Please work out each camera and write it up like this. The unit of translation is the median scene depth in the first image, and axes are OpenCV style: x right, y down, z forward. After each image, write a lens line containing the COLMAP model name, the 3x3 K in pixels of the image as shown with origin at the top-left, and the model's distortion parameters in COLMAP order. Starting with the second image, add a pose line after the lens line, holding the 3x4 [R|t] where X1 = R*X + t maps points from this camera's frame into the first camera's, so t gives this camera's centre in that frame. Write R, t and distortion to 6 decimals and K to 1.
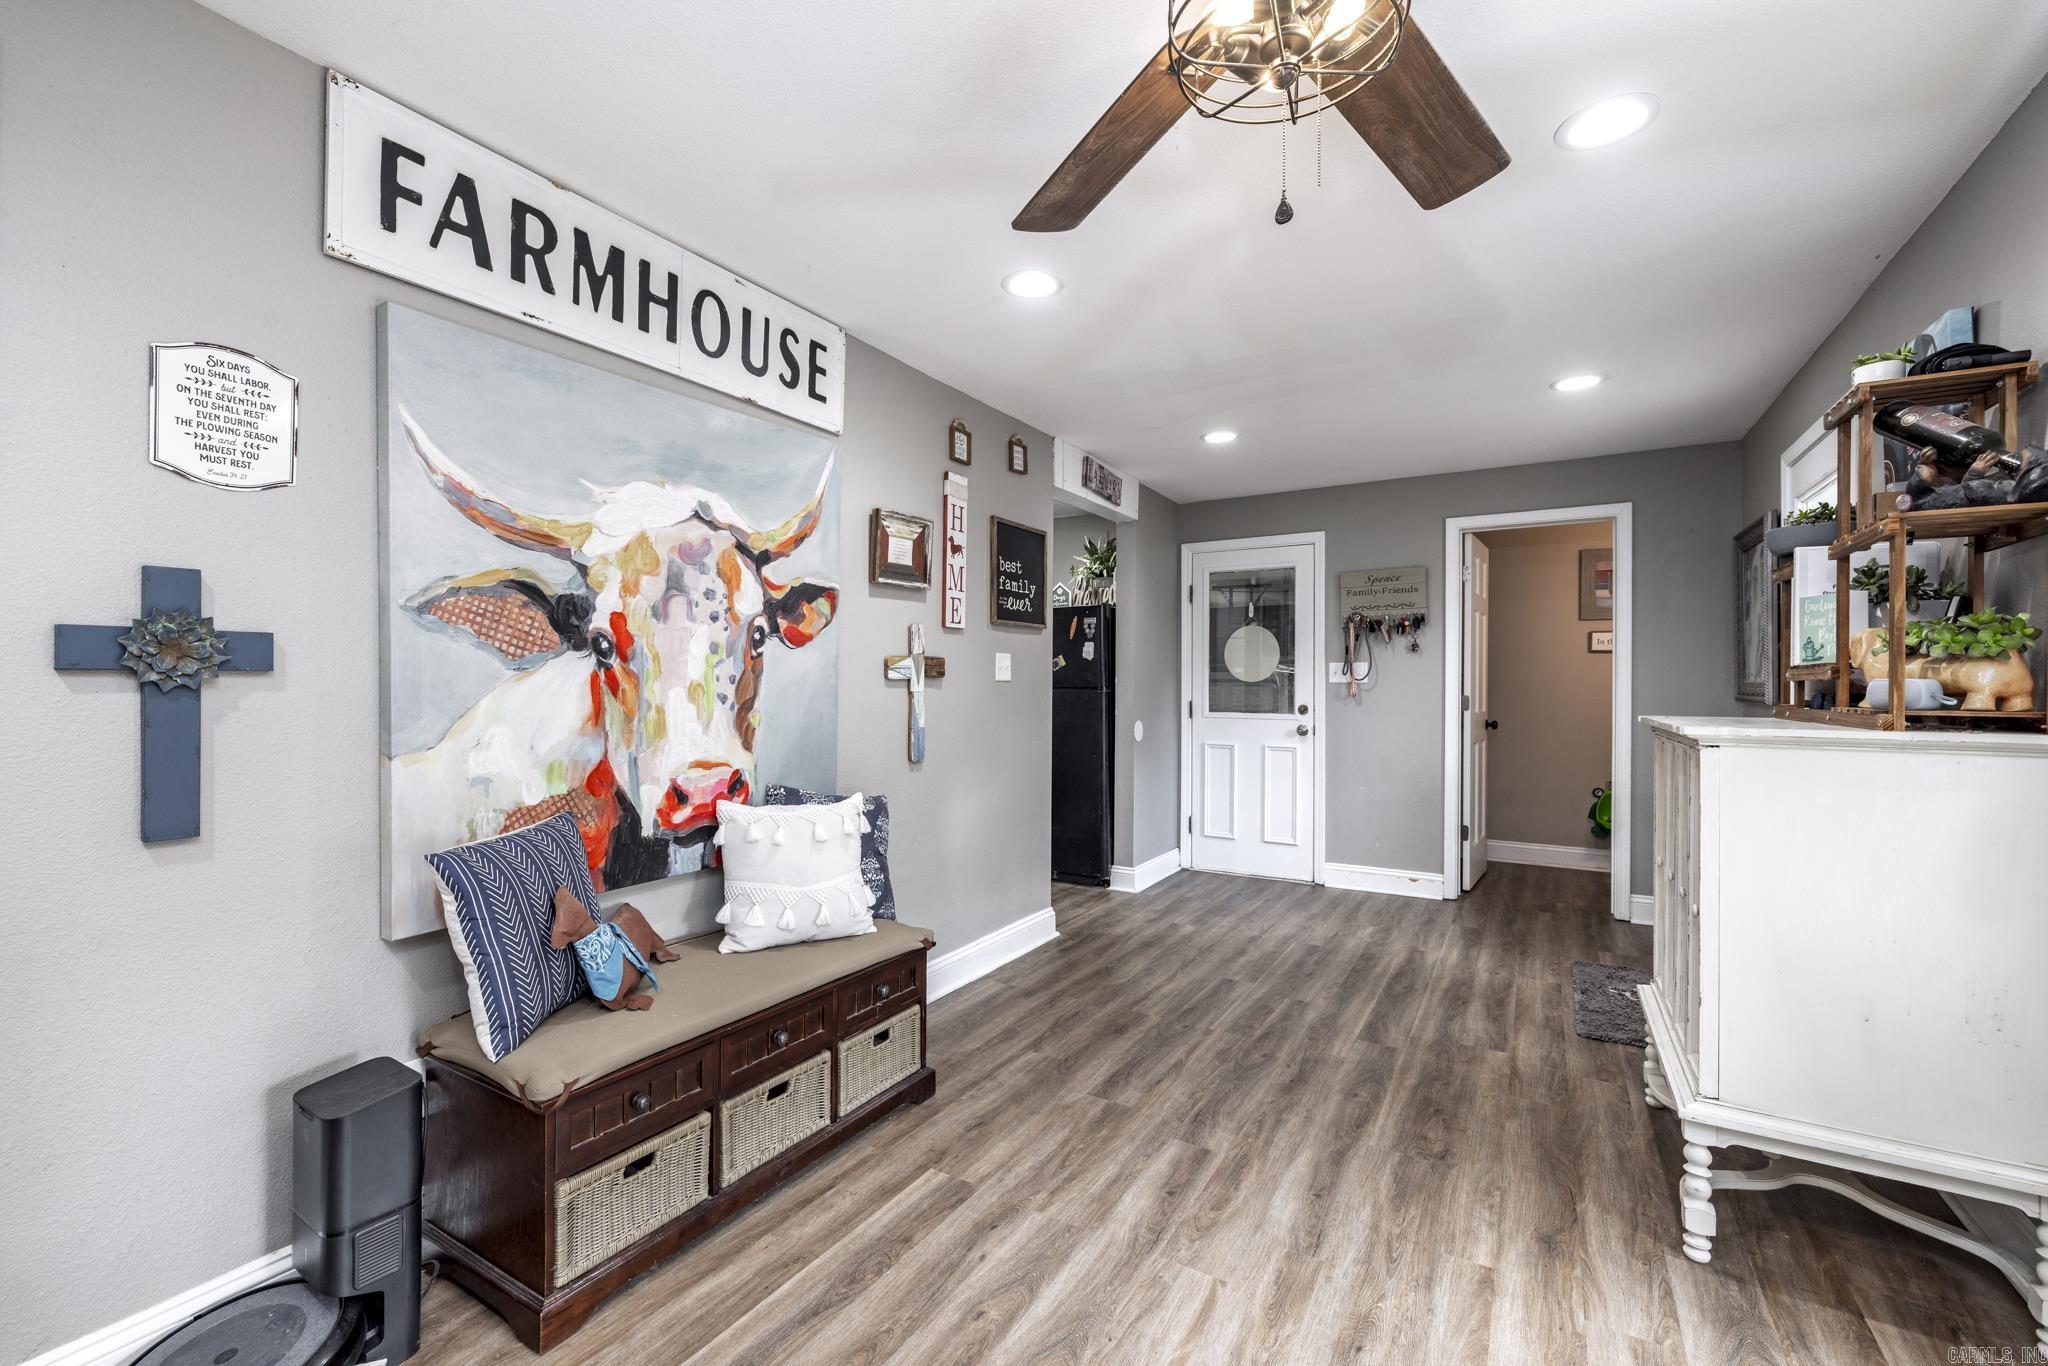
lens RADIAL K [[866.8, 0, 1021.0], [0, 866.8, 682.5], [0, 0, 1]] dist [0.000172, 0.000674]
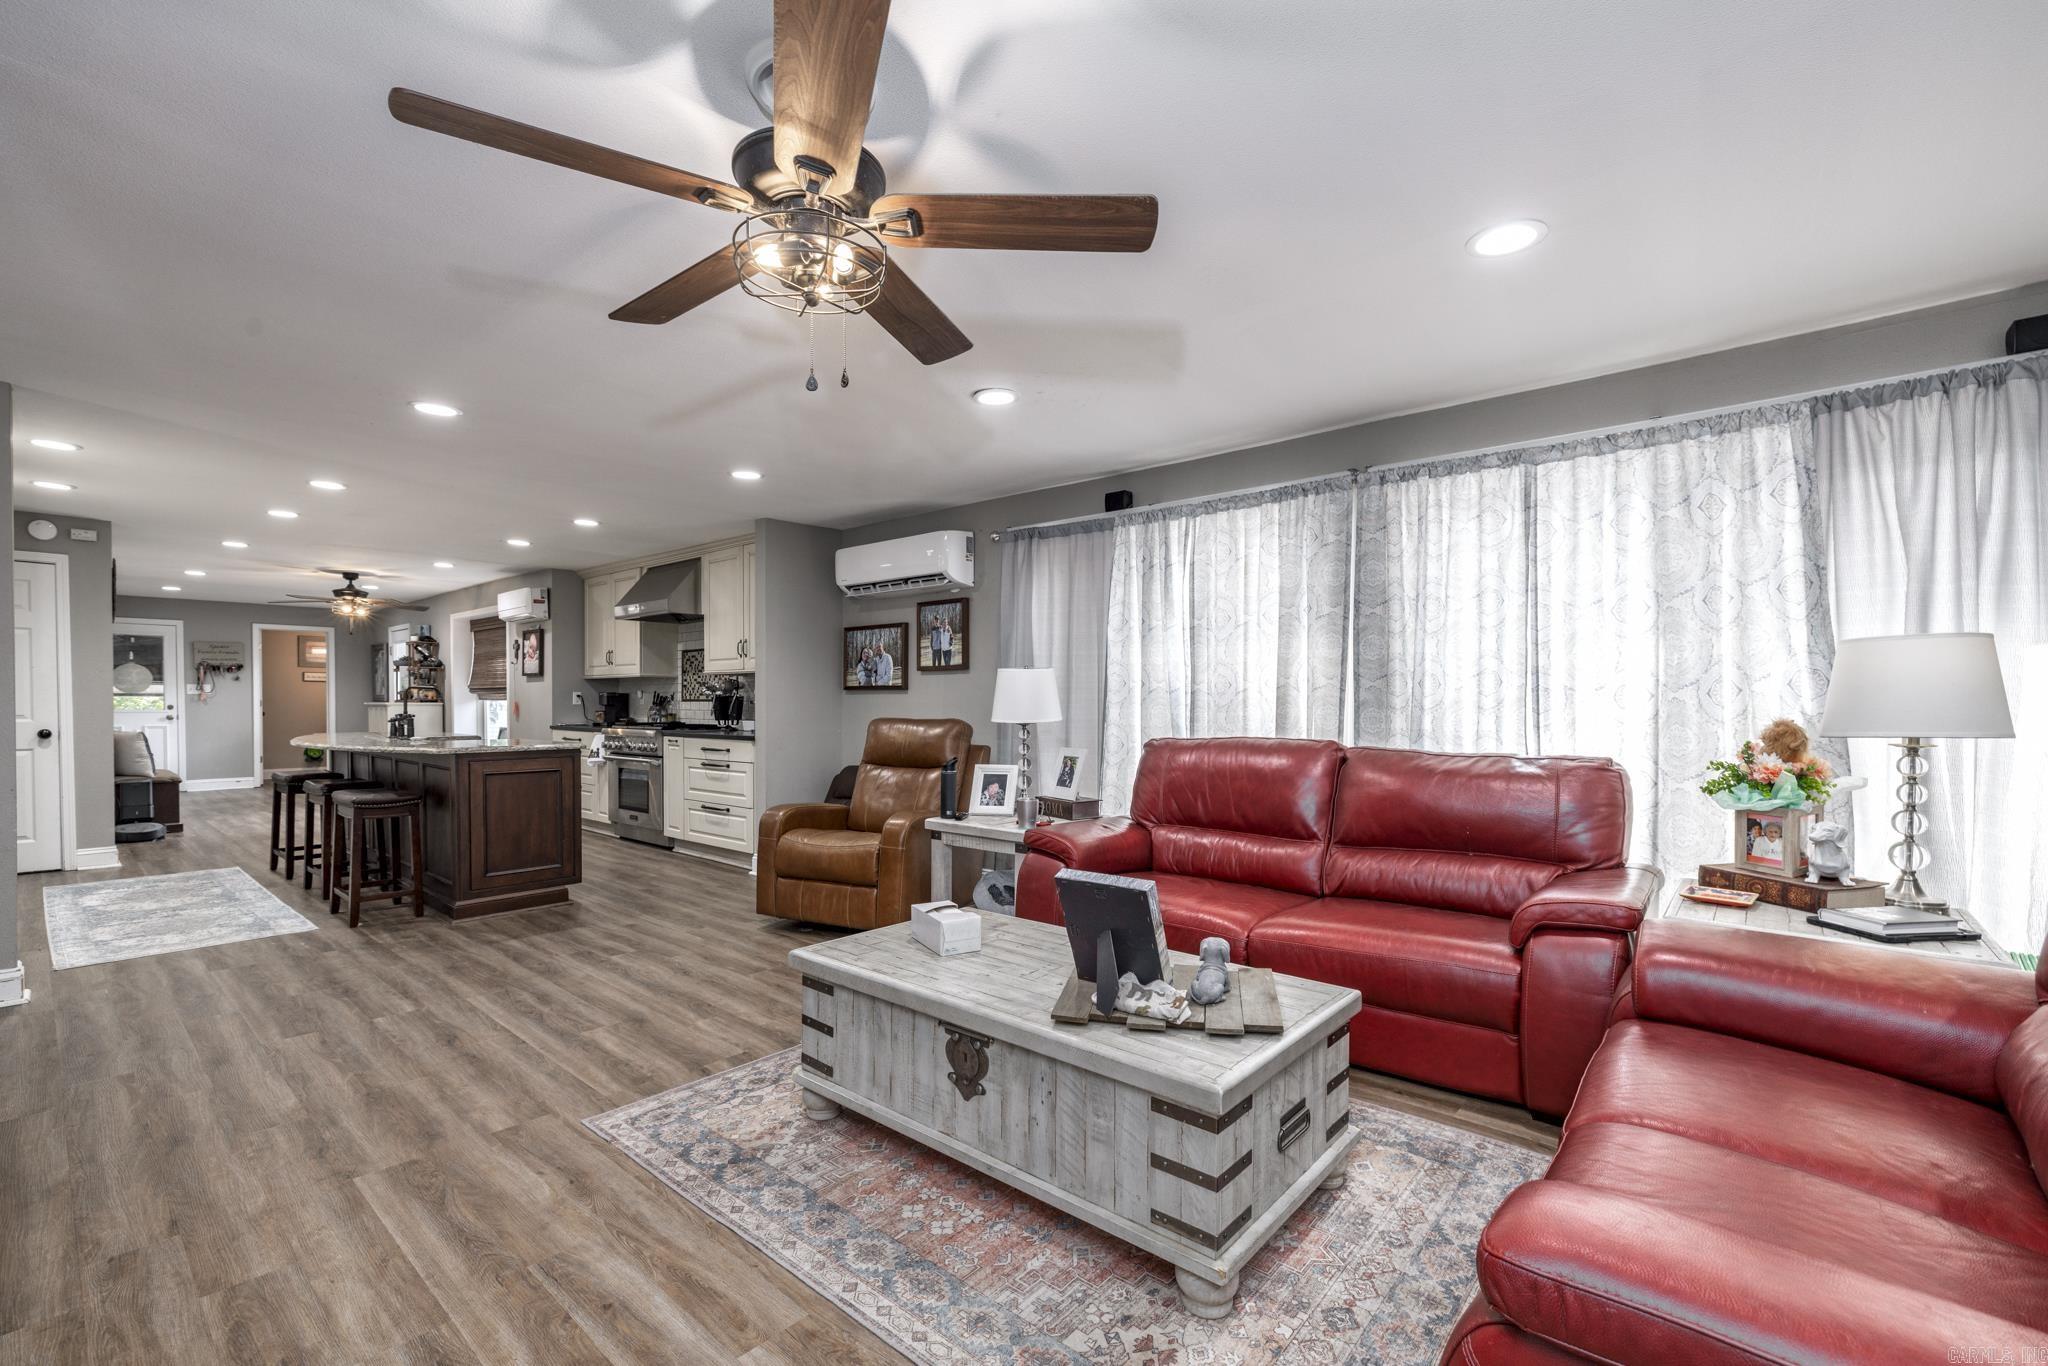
lens RADIAL K [[866.8, 0, 1015.5], [0, 866.8, 719.9], [0, 0, 1]] dist [0.000172, 0.000674]
pose [[0.182559, -0.025365, 0.982868, -1.365260], [-0.003820, 0.999641, 0.026508, -0.000089], [-0.983187, -0.008594, 0.182397, -1.373260]]
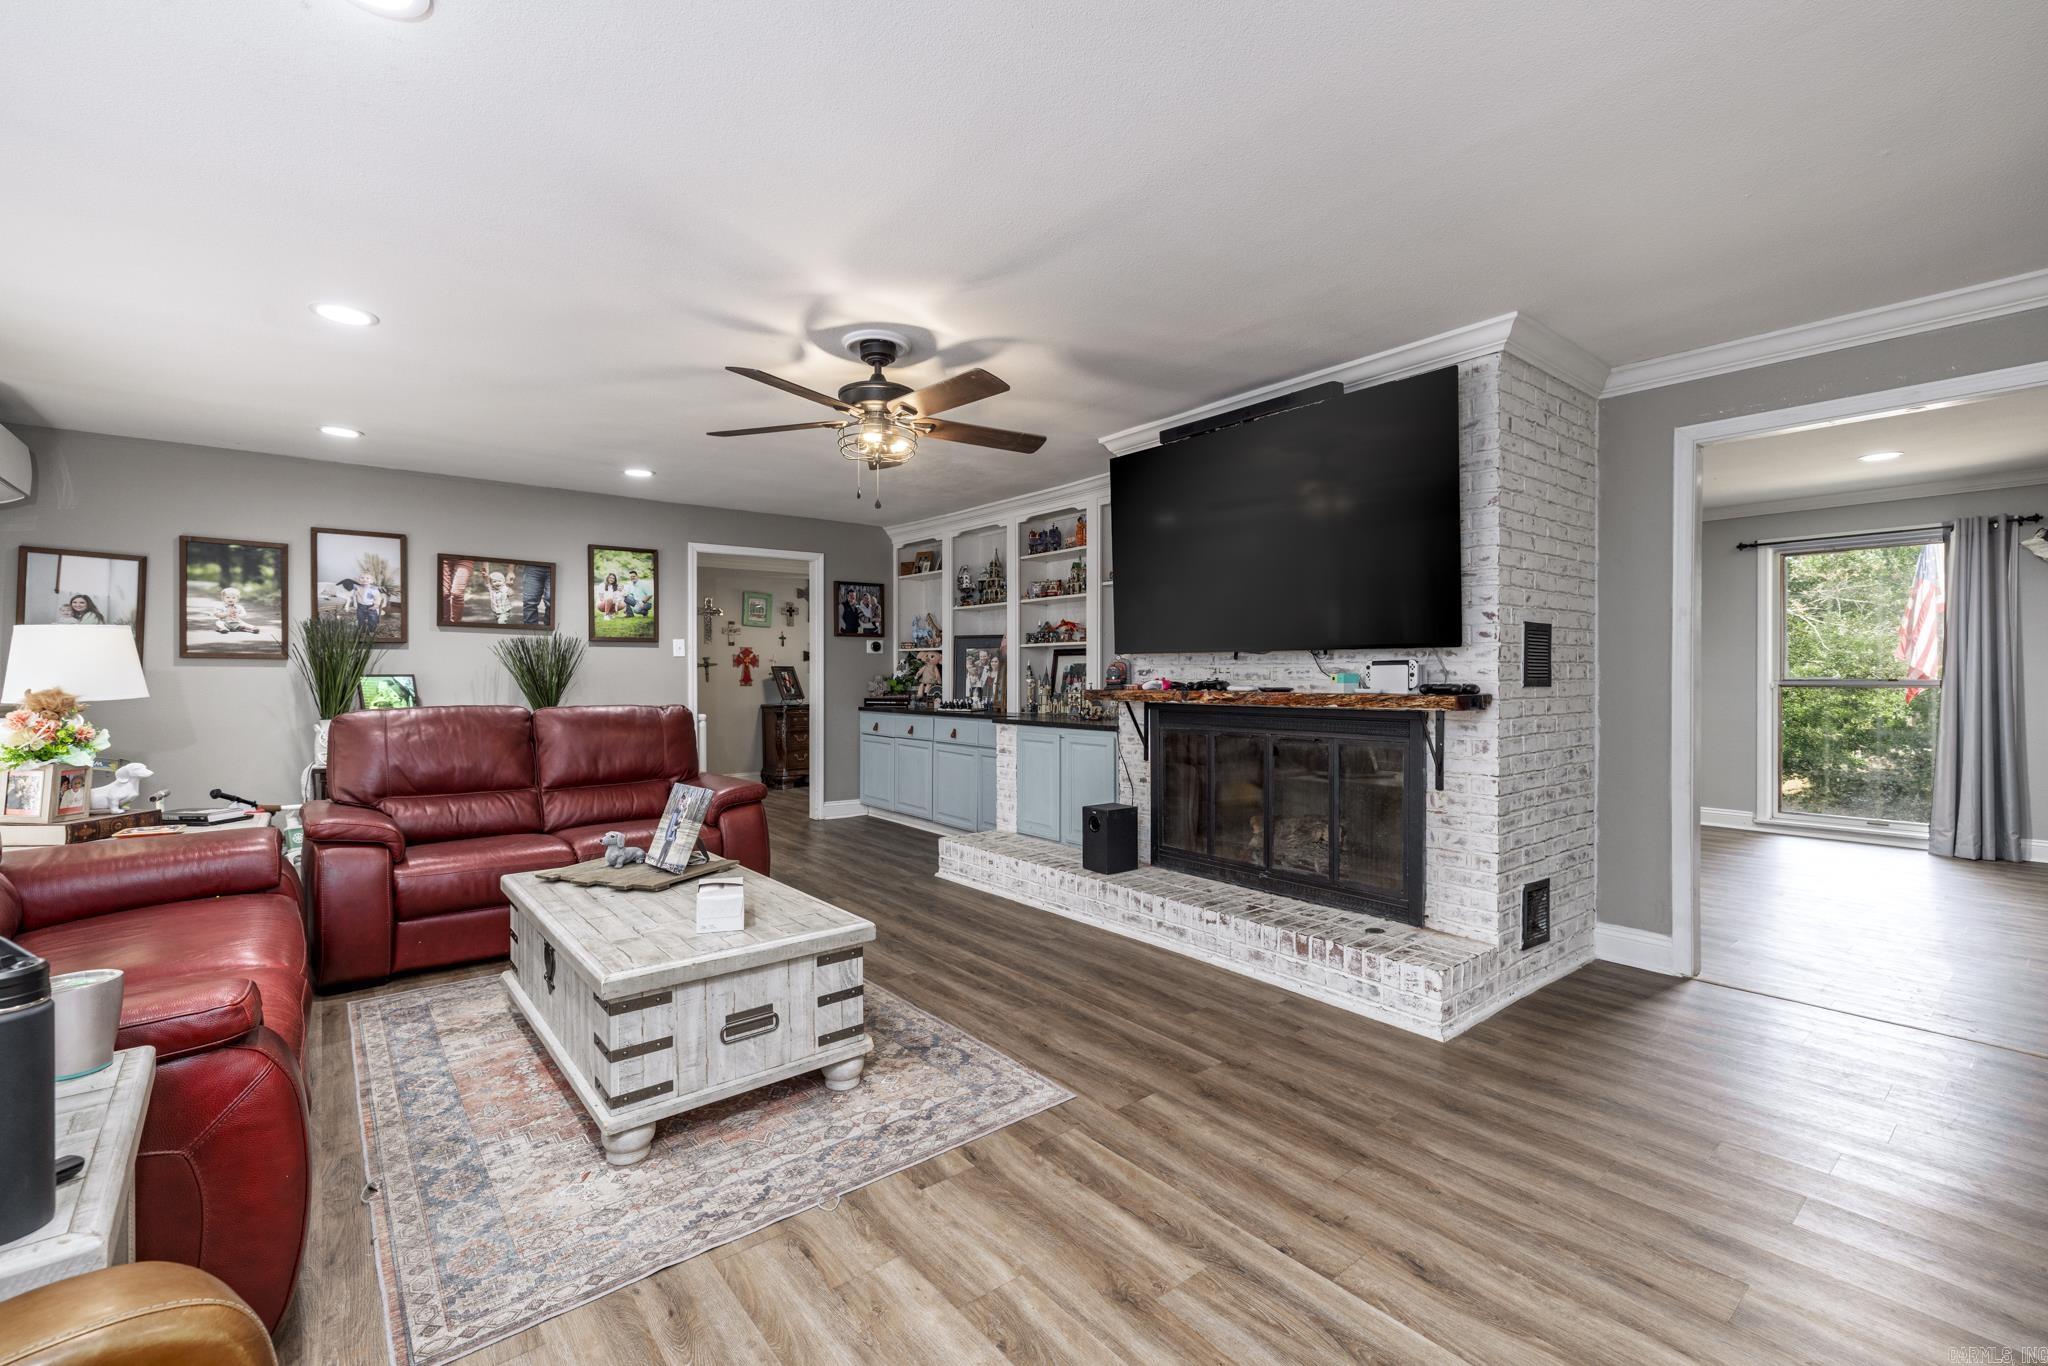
lens RADIAL K [[866.8, 0, 1014.6], [0, 866.8, 683.6], [0, 0, 1]] dist [0.000172, 0.000674]
pose [[-0.352152, 0.004424, -0.935932, -0.489958], [0.000576, 0.999990, 0.004510, 0.005828], [0.935943, 0.001049, -0.352151, -0.917923]]
